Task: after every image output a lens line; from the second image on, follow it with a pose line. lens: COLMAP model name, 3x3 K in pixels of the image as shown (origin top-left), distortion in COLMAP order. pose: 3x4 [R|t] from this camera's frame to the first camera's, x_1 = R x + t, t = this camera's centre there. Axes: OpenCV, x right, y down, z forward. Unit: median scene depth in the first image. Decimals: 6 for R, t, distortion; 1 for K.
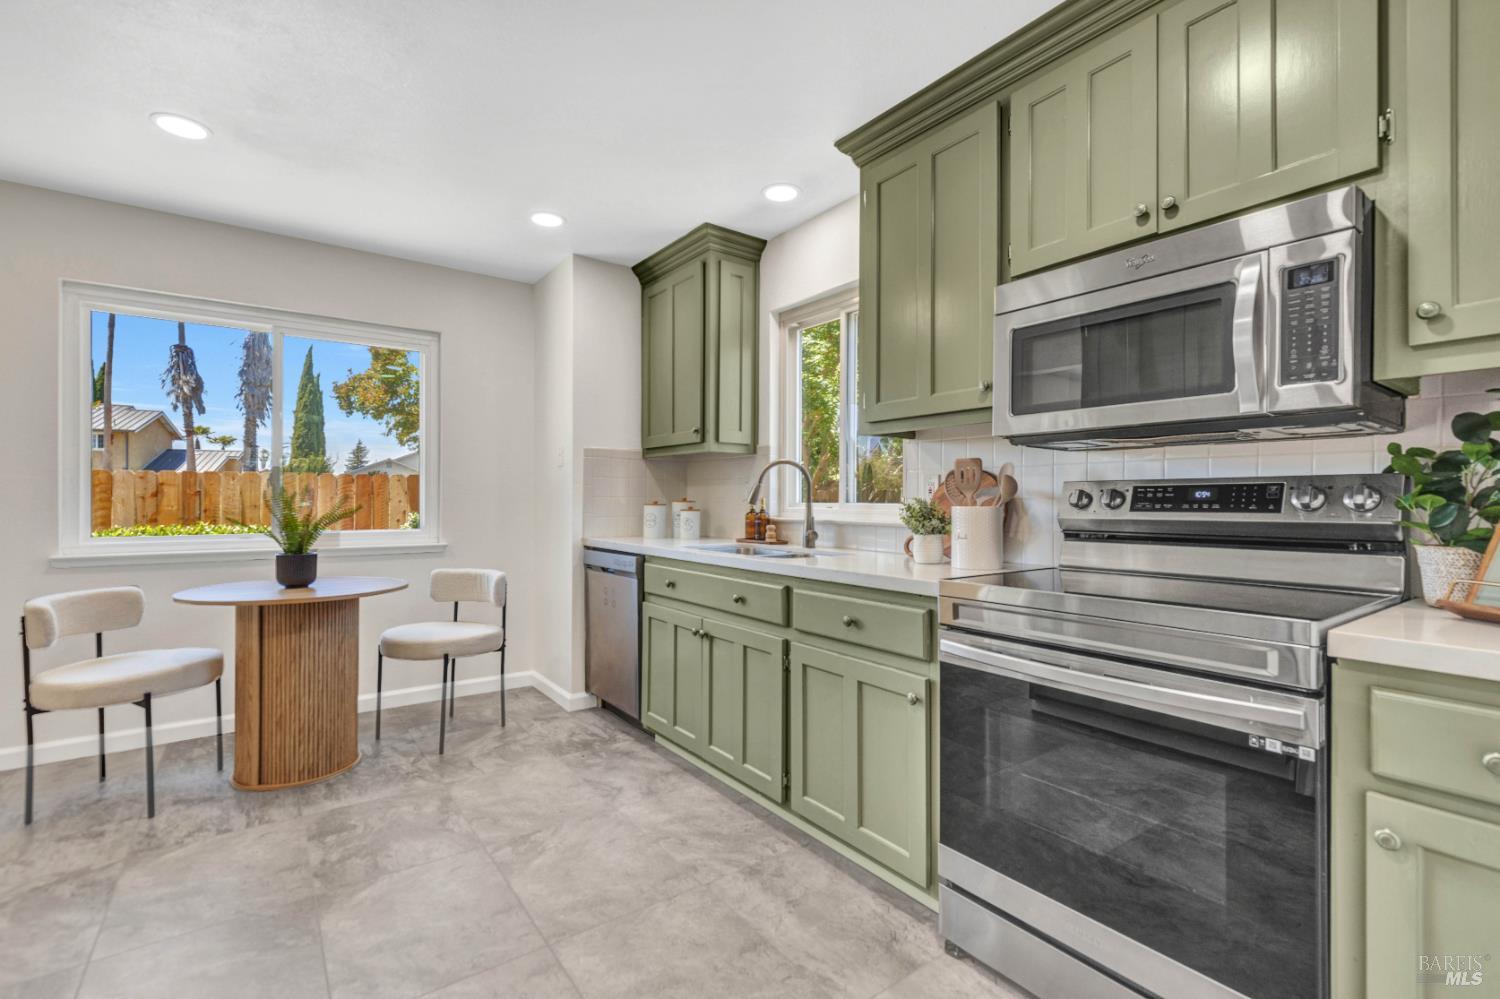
lens RADIAL K [[703.0, 0, 744.5], [0, 703.0, 503.3], [0, 0, 1]] dist [0.001742, 0.000208]
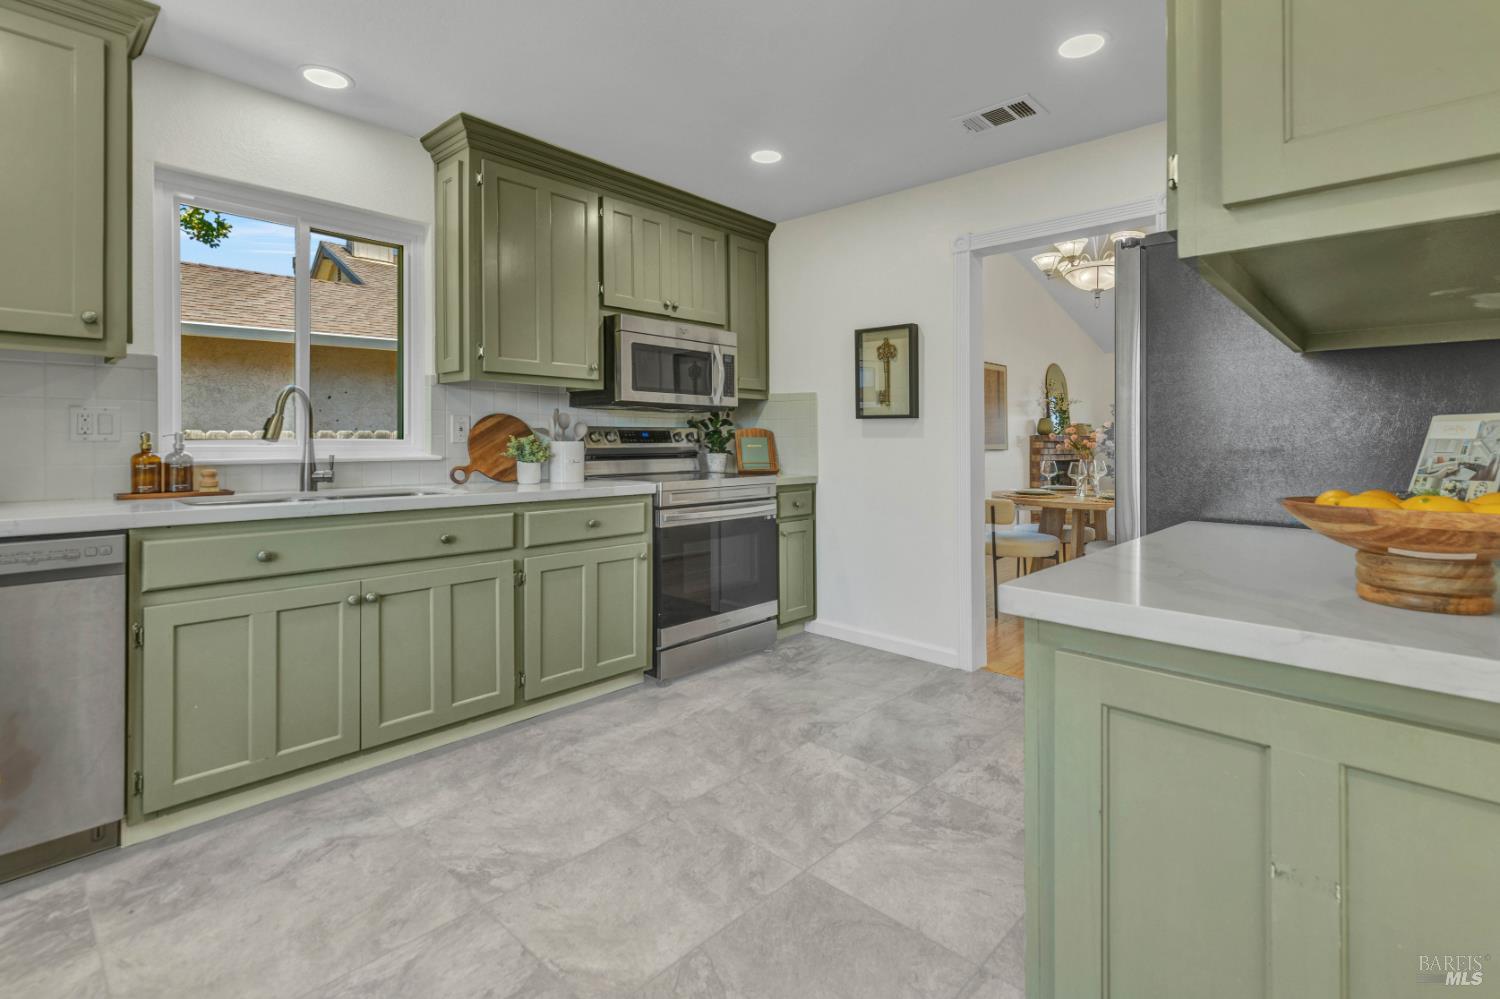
lens RADIAL K [[667.1, 0, 751.9], [0, 667.1, 441.2], [0, 0, 1]] dist [-0.000541, -0.000174]
pose [[-0.190299, -0.006660, 0.981704, -0.981322], [-0.000405, 0.999977, 0.006705, -0.005128], [-0.981726, 0.000879, -0.190298, 0.755076]]
